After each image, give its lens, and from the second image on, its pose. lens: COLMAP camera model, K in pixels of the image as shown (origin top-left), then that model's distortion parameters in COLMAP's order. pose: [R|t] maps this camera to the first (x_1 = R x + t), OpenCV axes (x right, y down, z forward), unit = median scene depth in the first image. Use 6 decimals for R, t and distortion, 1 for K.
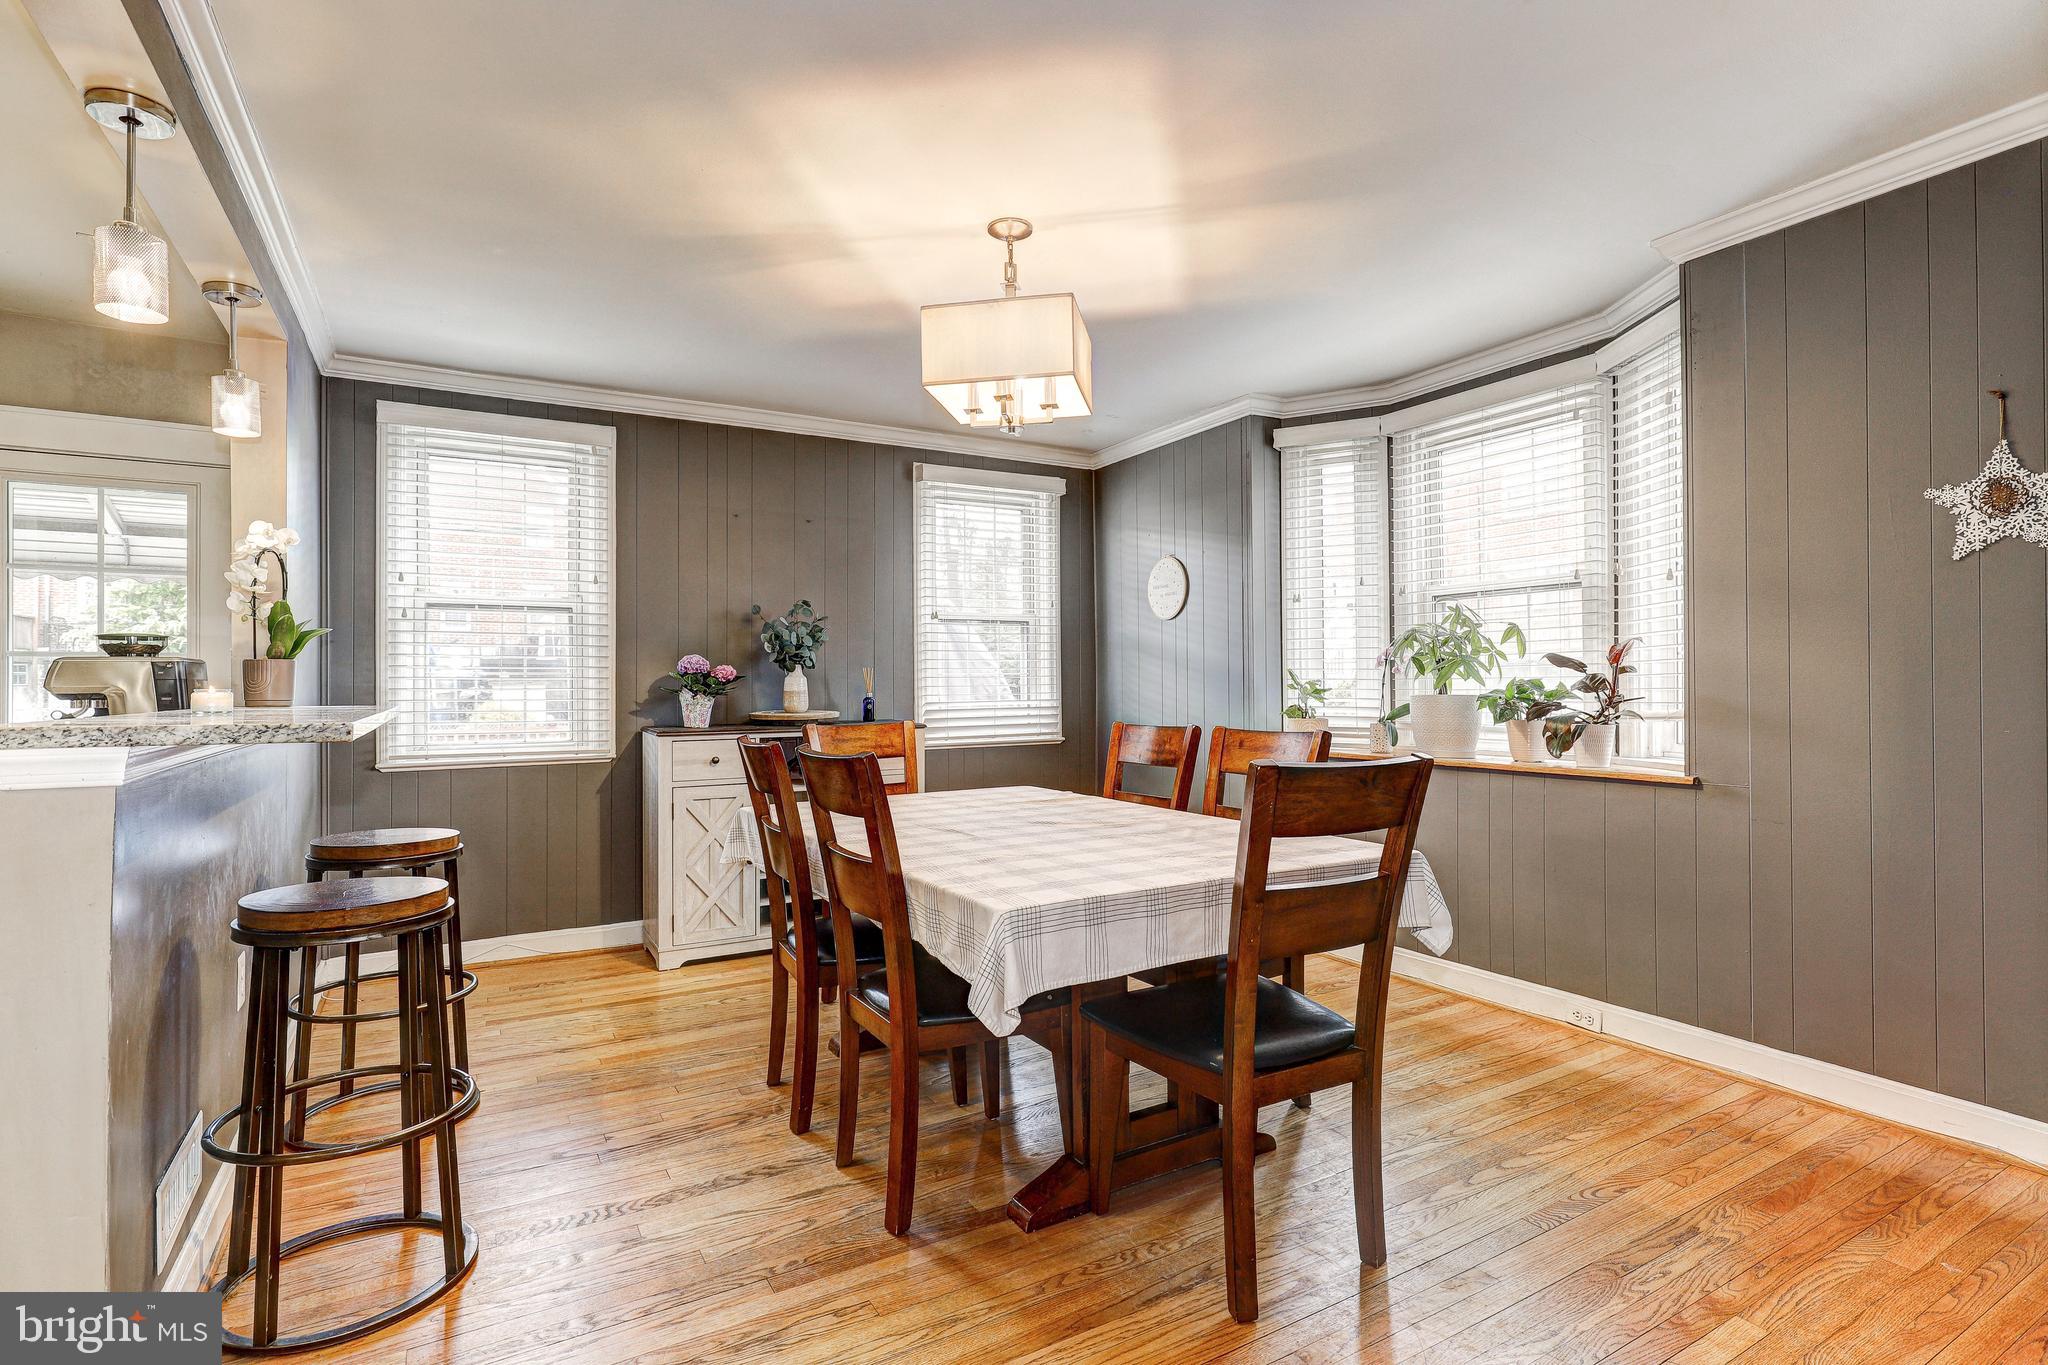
lens RADIAL K [[995.2, 0, 1032.7], [0, 995.2, 683.5], [0, 0, 1]] dist [-0.004662, 0.000918]
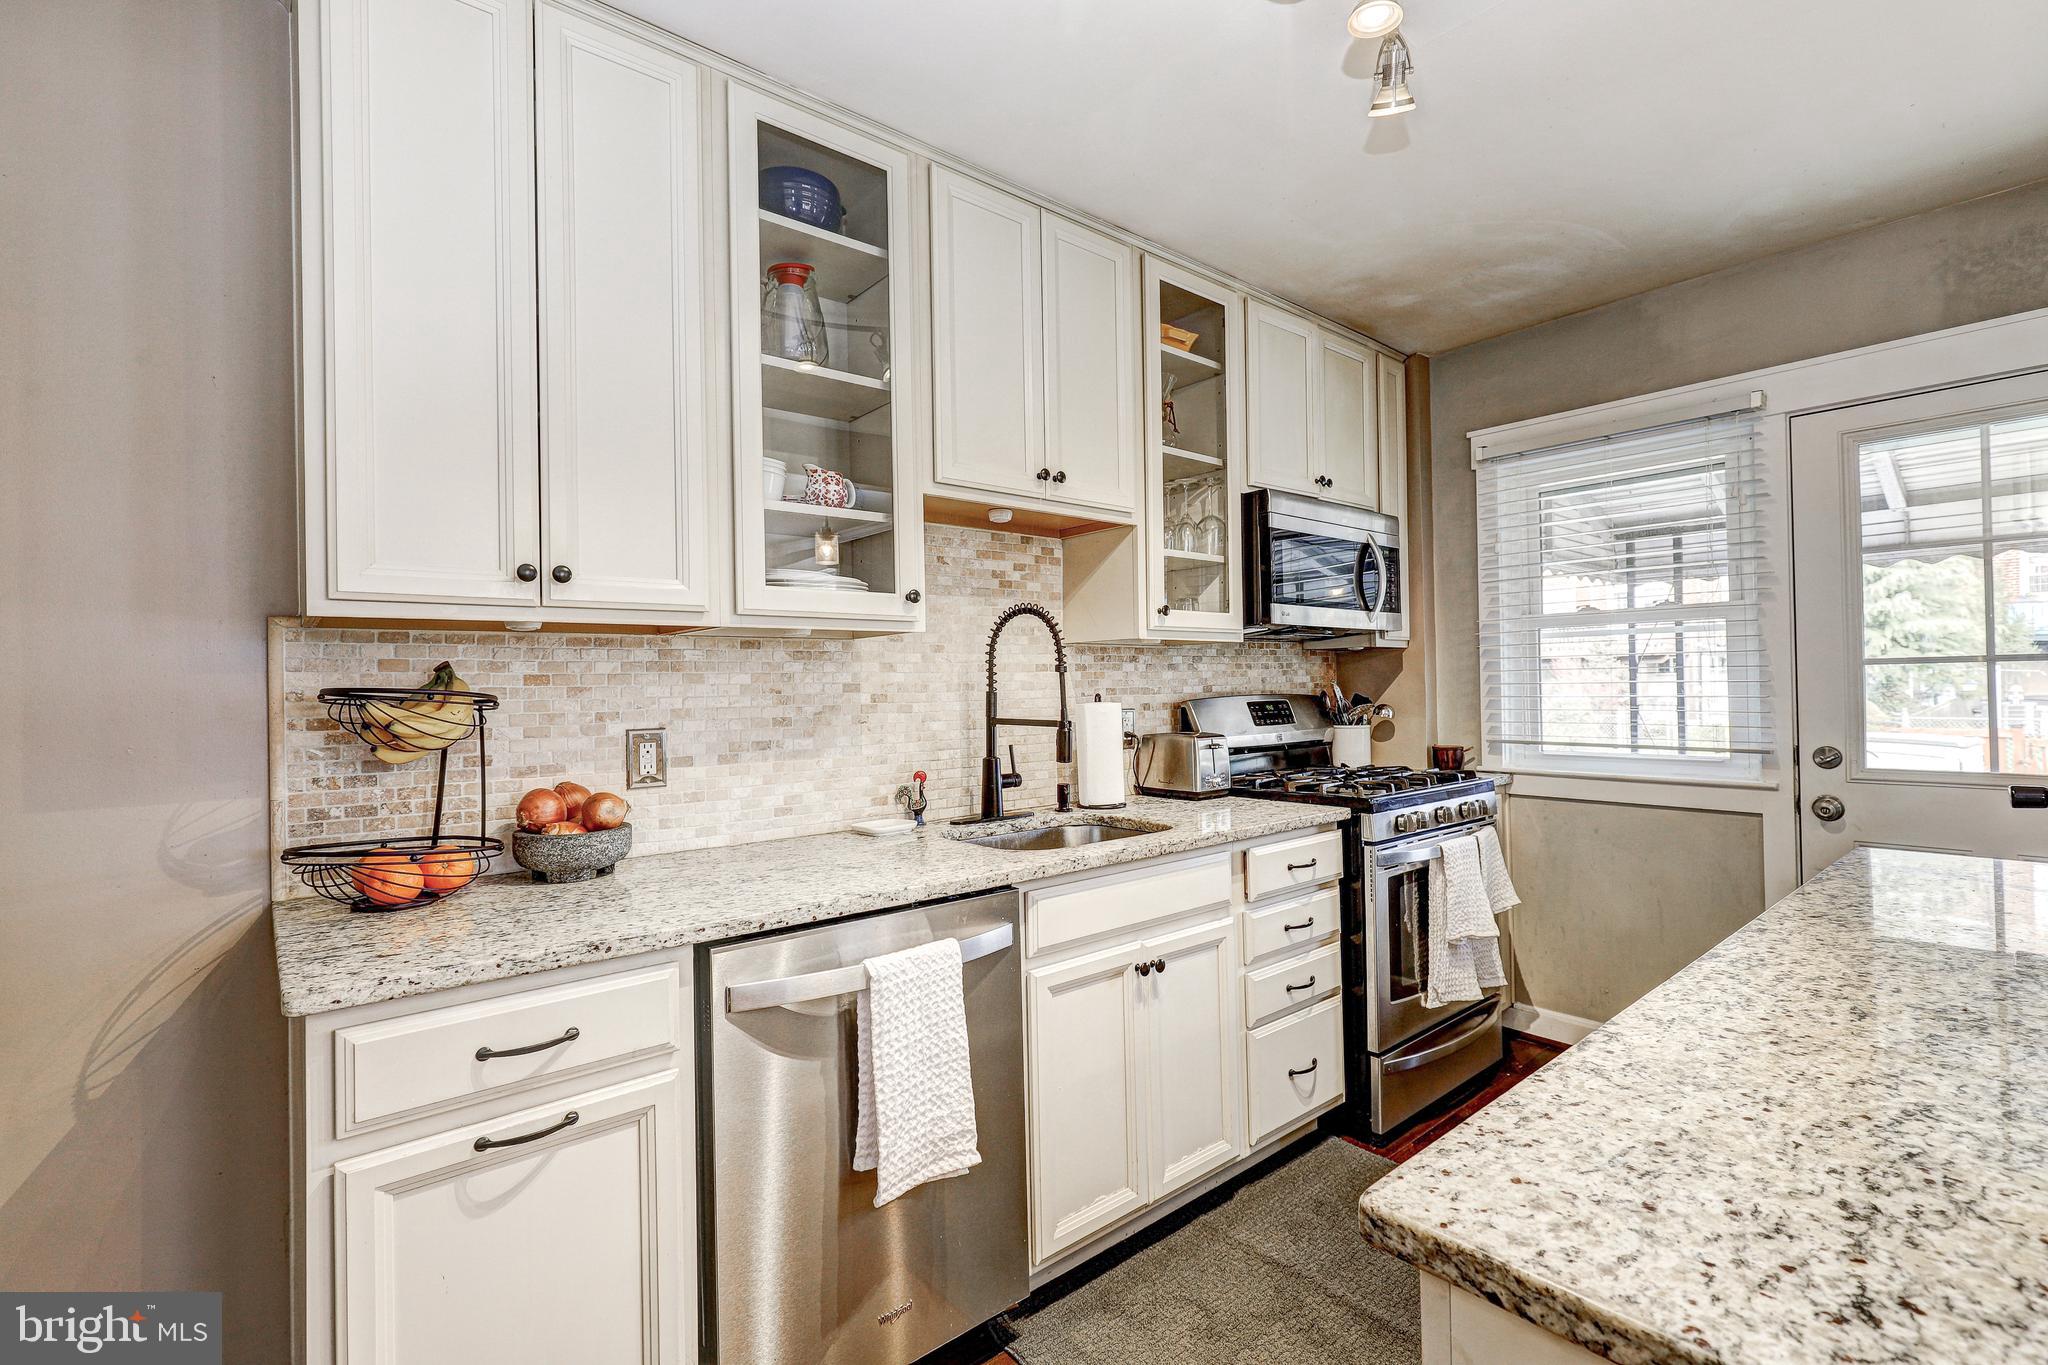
lens RADIAL K [[919.4, 0, 1030.0], [0, 919.4, 682.7], [0, 0, 1]] dist [0.001432, 0.000125]
pose [[0.175433, -0.003870, -0.984484, -0.371173], [0.019550, 0.999809, -0.000446, -0.023459], [0.984297, -0.019169, 0.175475, 0.188023]]
